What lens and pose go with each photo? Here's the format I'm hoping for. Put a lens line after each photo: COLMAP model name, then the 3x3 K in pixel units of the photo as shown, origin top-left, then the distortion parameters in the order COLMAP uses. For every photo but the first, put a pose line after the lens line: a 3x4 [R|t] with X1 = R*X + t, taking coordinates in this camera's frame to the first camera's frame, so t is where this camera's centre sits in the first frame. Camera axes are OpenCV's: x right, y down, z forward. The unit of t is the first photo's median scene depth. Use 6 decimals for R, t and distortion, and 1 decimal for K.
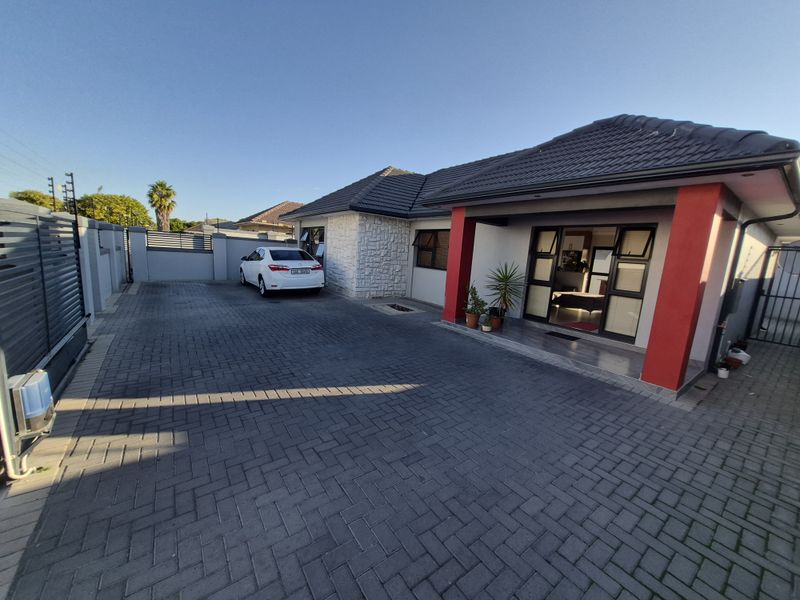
lens RADIAL K [[313.2, 0, 406.0], [0, 313.2, 300.9], [0, 0, 1]] dist [0.006908, 0.000231]
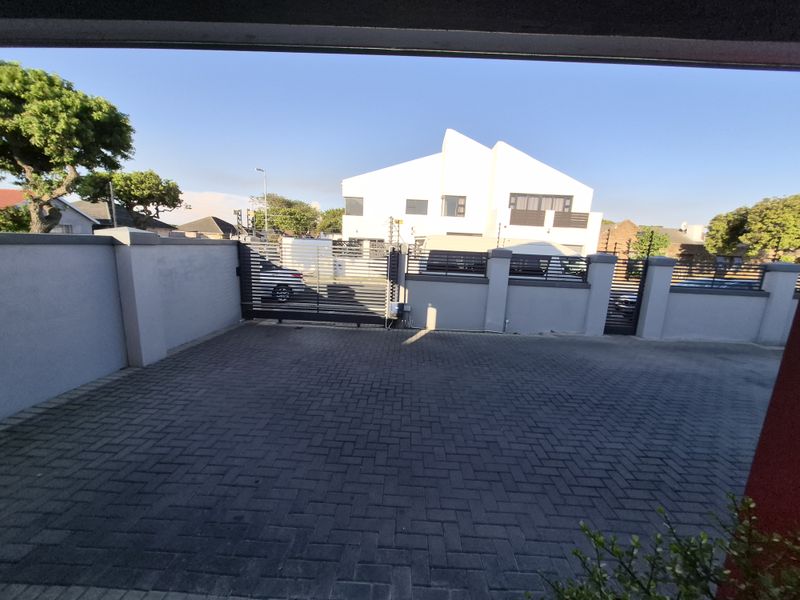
lens RADIAL K [[313.2, 0, 406.0], [0, 313.2, 300.9], [0, 0, 1]] dist [0.006908, 0.000231]
pose [[-0.612358, 0.044512, -0.789327, 0.412069], [-0.208887, 0.953823, 0.215843, -0.151083], [0.762485, 0.297054, -0.574783, 0.936176]]
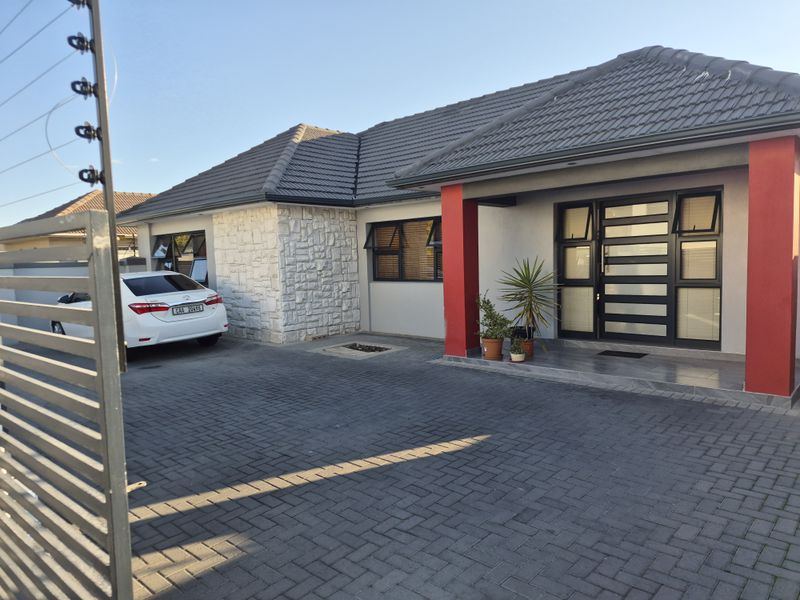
lens RADIAL K [[554.0, 0, 400.0], [0, 554.0, 300.0], [0, 0, 1]] dist [0.082171, -0.064440]
pose [[0.977079, -0.116079, 0.178447, -0.177059], [0.129063, 0.989638, -0.062926, 0.007615], [-0.169293, 0.084514, 0.981935, -0.136609]]
